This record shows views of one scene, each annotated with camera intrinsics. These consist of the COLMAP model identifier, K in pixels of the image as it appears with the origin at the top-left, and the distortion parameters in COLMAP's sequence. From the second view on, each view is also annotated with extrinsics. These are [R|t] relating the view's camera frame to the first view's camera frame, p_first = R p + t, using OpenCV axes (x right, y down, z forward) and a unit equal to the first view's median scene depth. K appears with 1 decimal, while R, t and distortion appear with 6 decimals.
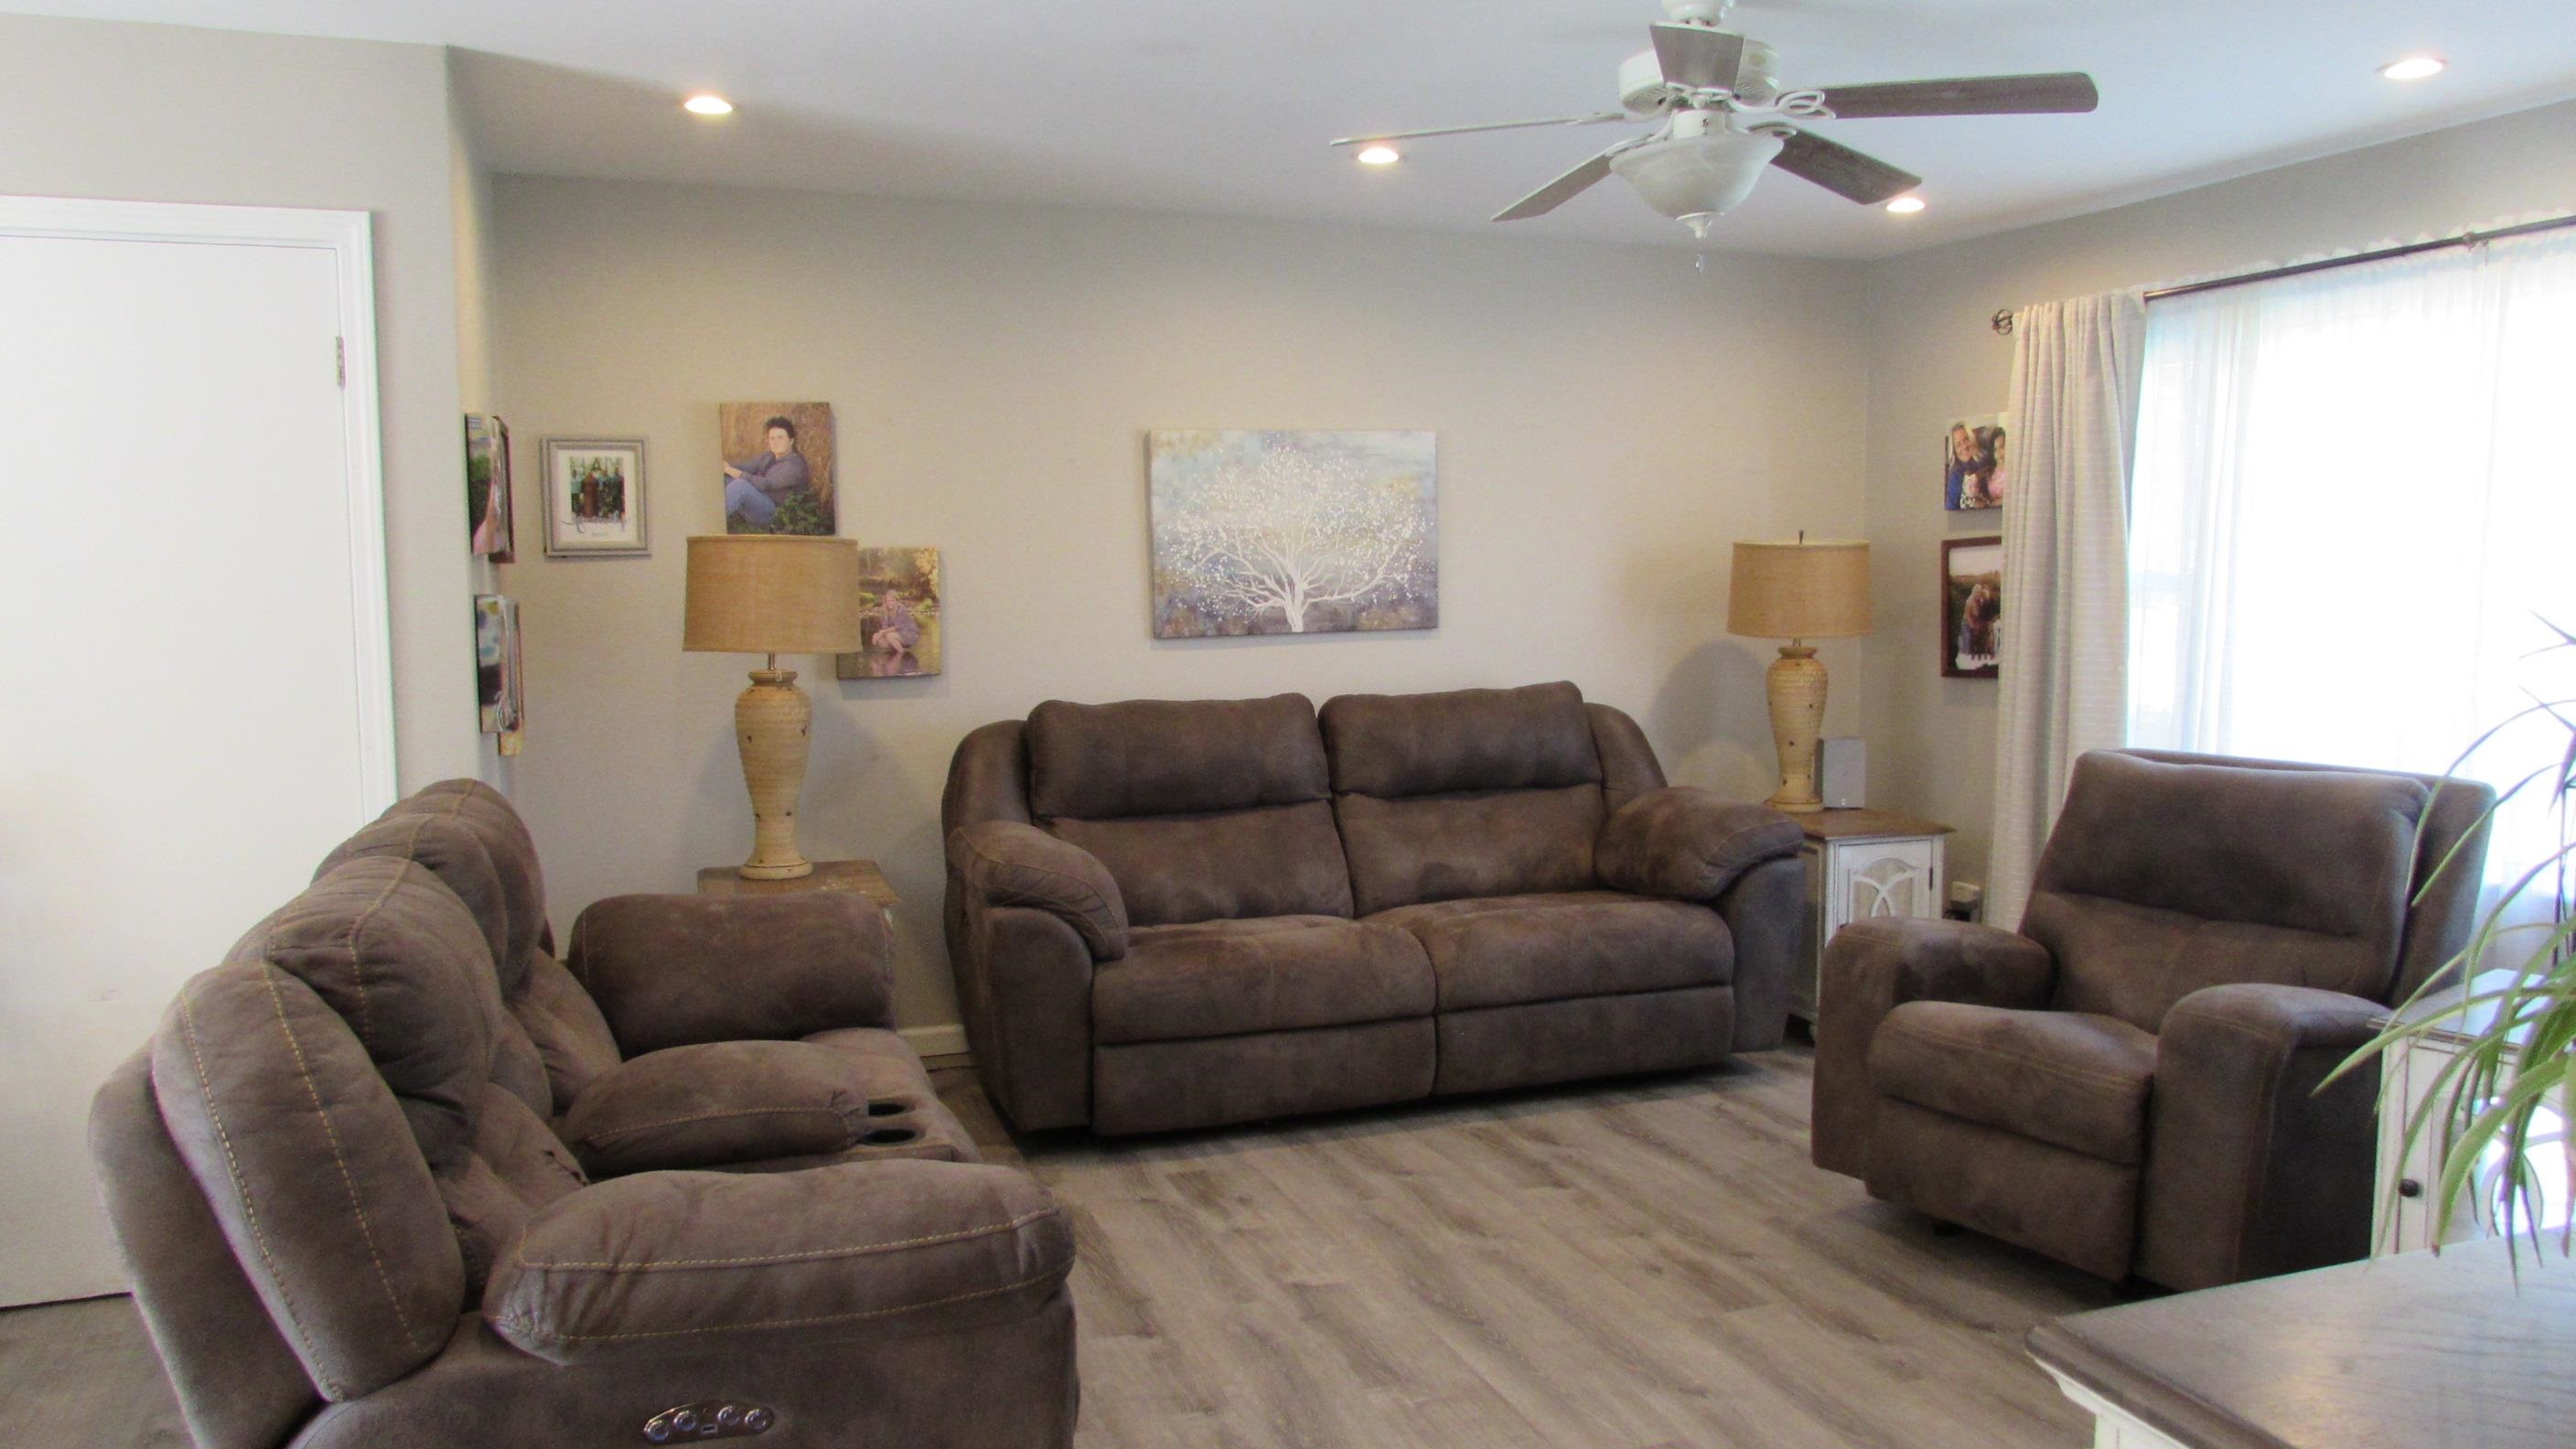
lens RADIAL K [[1818.7, 0, 1279.2], [0, 1818.7, 731.8], [0, 0, 1]] dist [-0.042184, 0.023615]
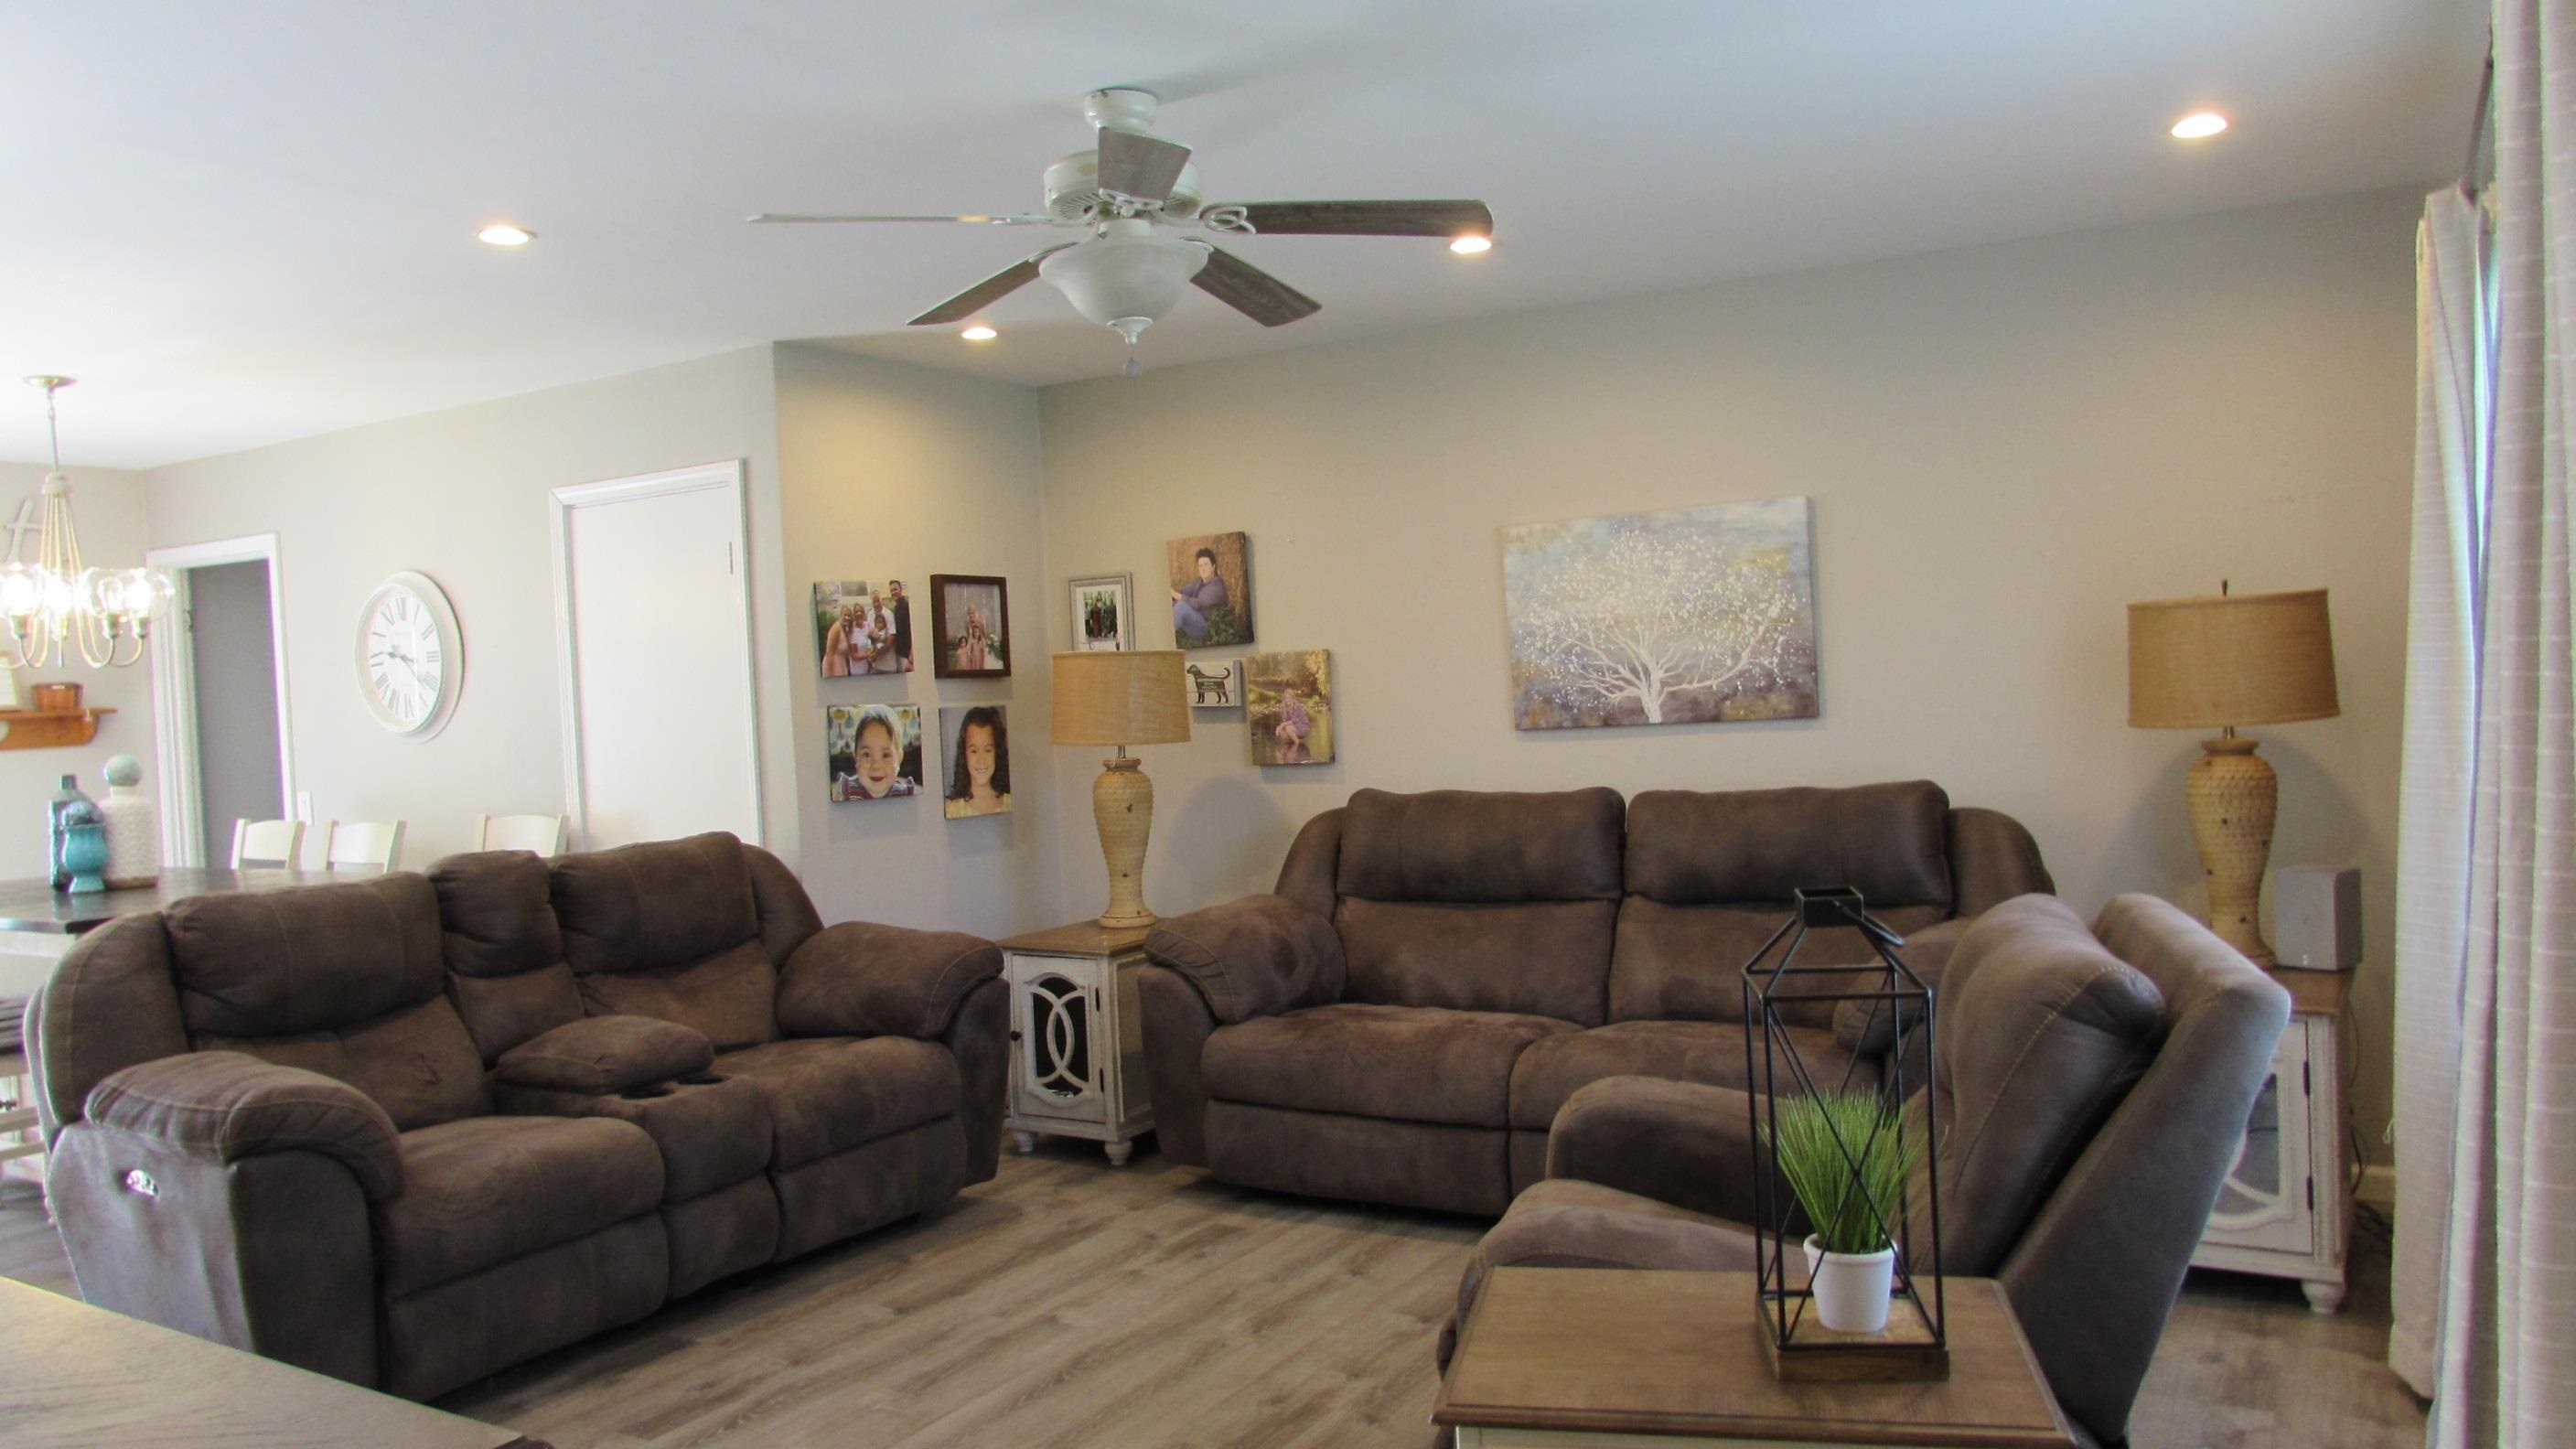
lens RADIAL K [[1818.7, 0, 1290.4], [0, 1818.7, 729.3], [0, 0, 1]] dist [-0.042184, 0.023615]
pose [[0.627041, 0.000388, -0.778986, 0.699552], [-0.030069, 0.999267, -0.023706, -0.025780], [0.778405, 0.038288, 0.626593, 0.286966]]
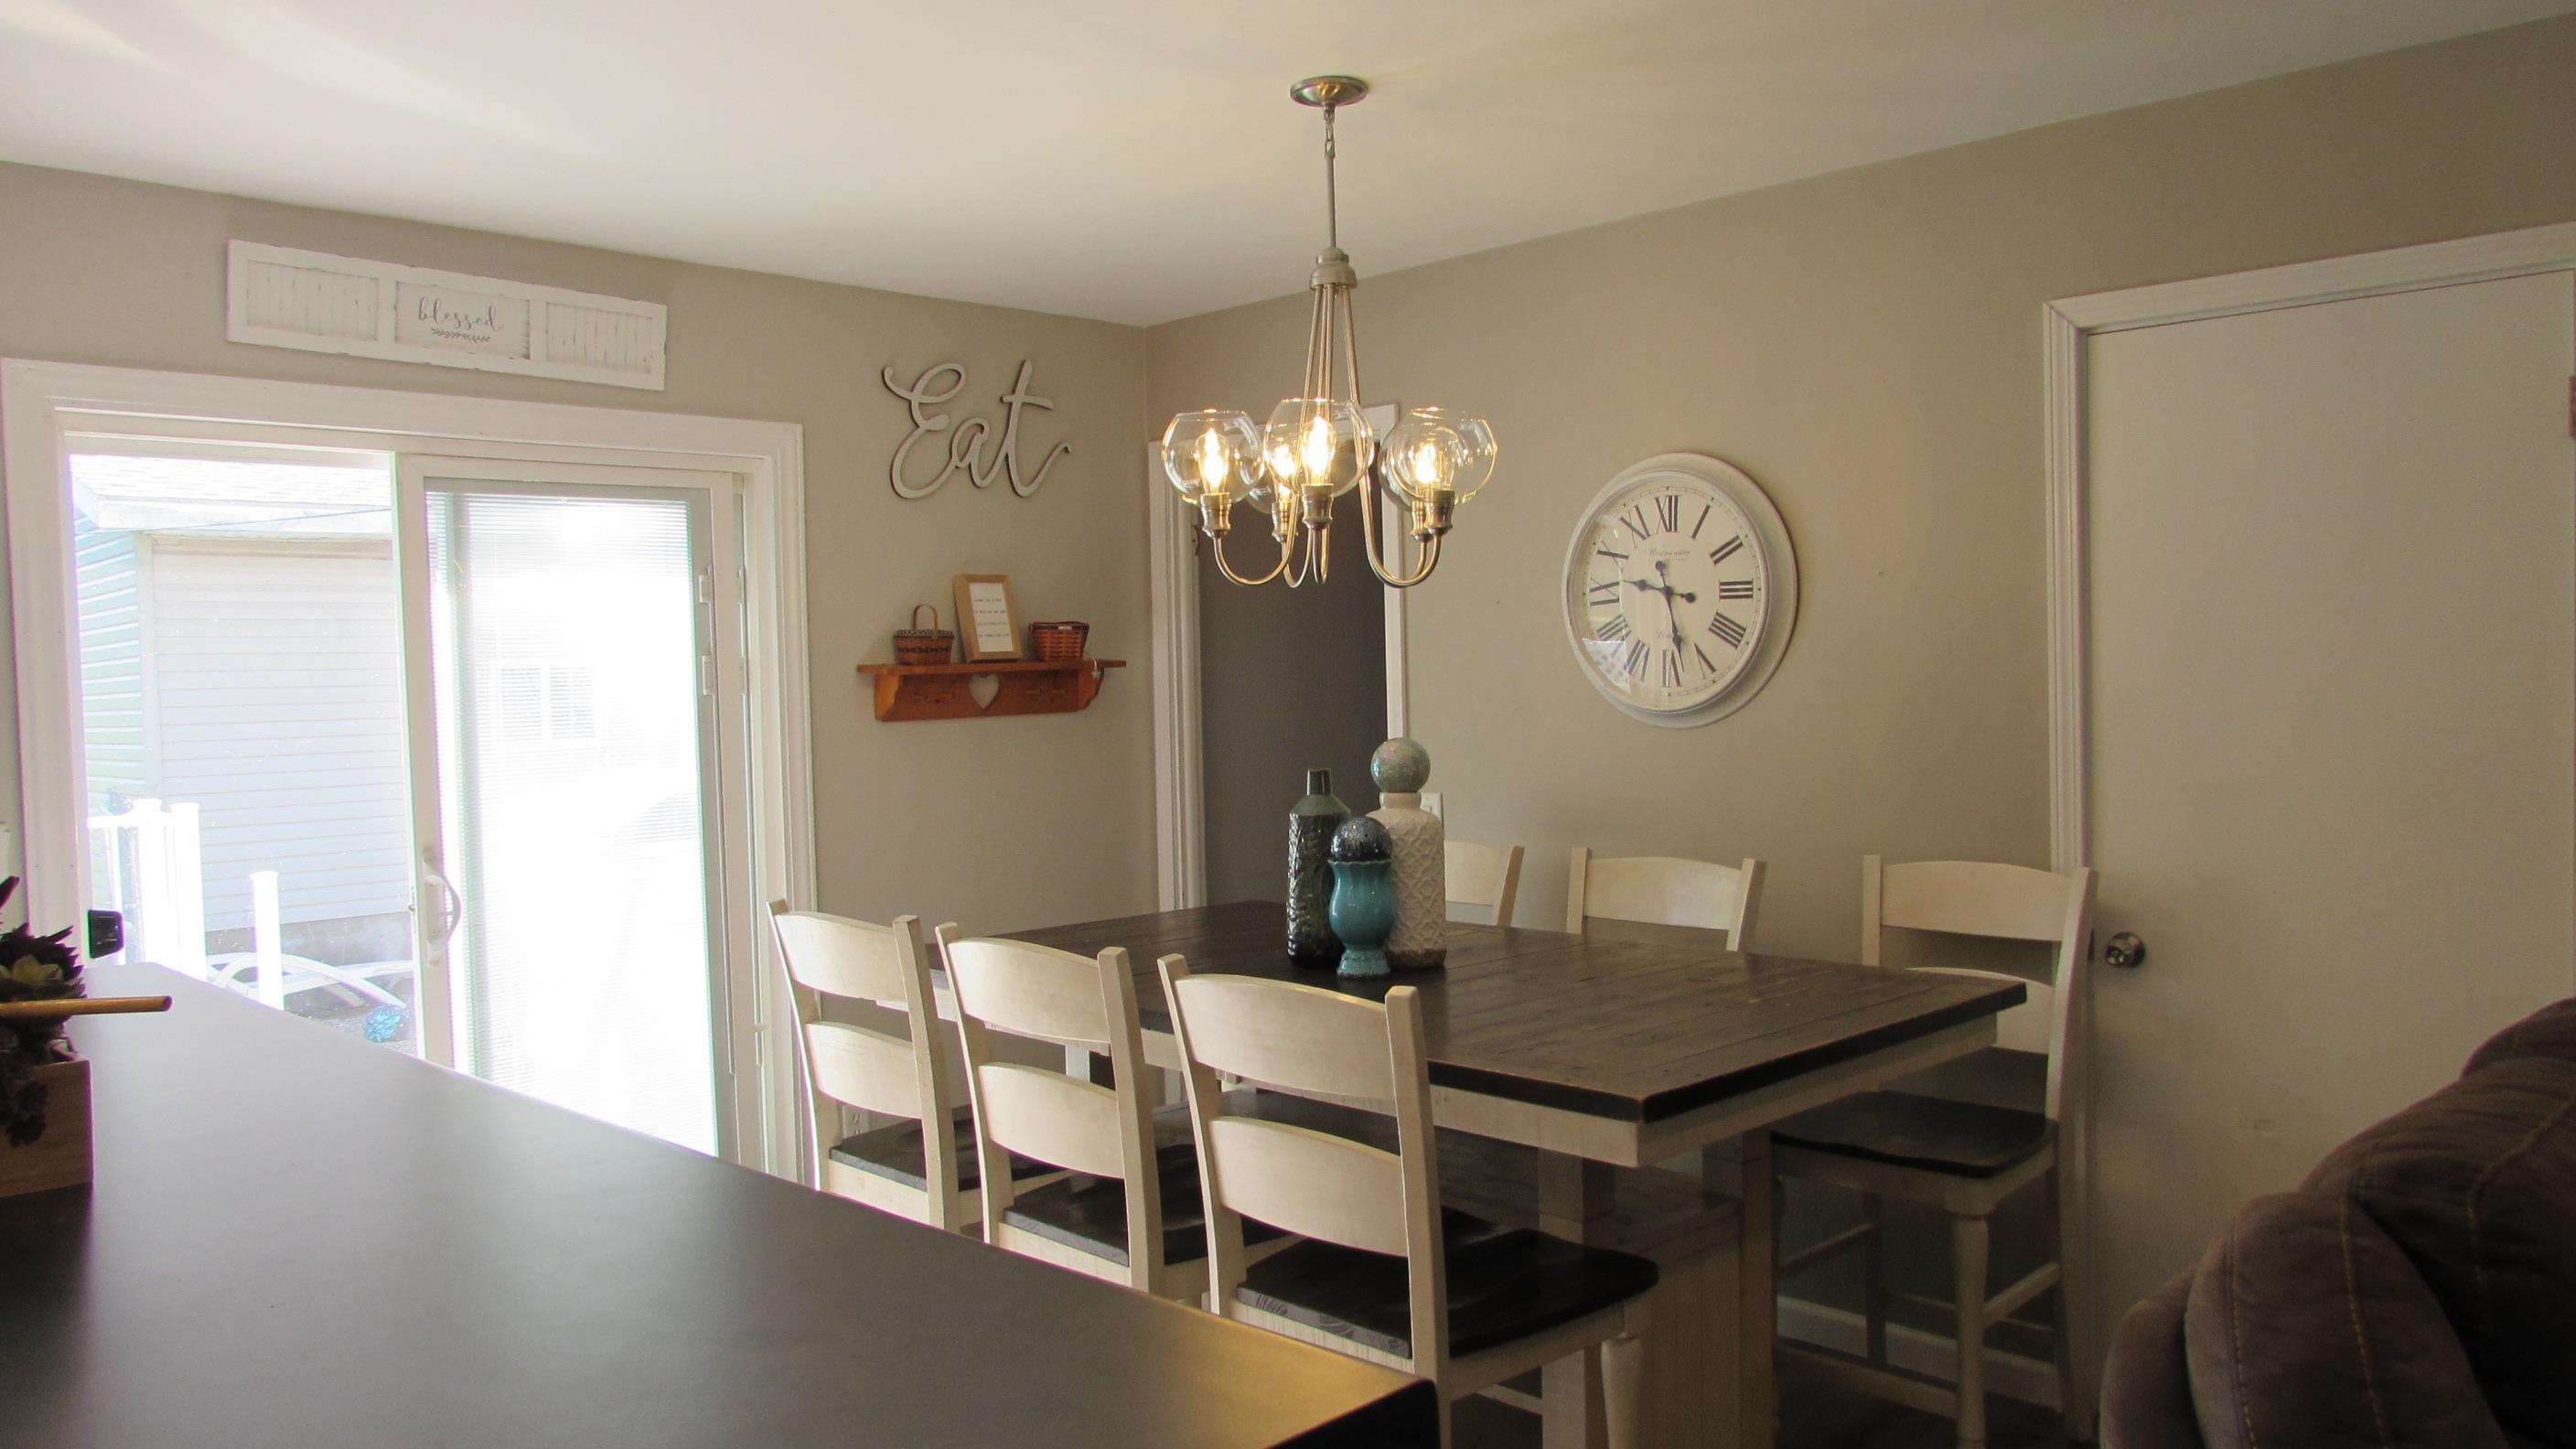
lens RADIAL K [[1818.7, 0, 1299.7], [0, 1818.7, 718.6], [0, 0, 1]] dist [-0.042184, 0.023615]
pose [[0.432673, 0.024100, -0.901229, -0.030622], [-0.064682, 0.997896, -0.004368, -0.017224], [0.899228, 0.060183, 0.433321, 0.102771]]
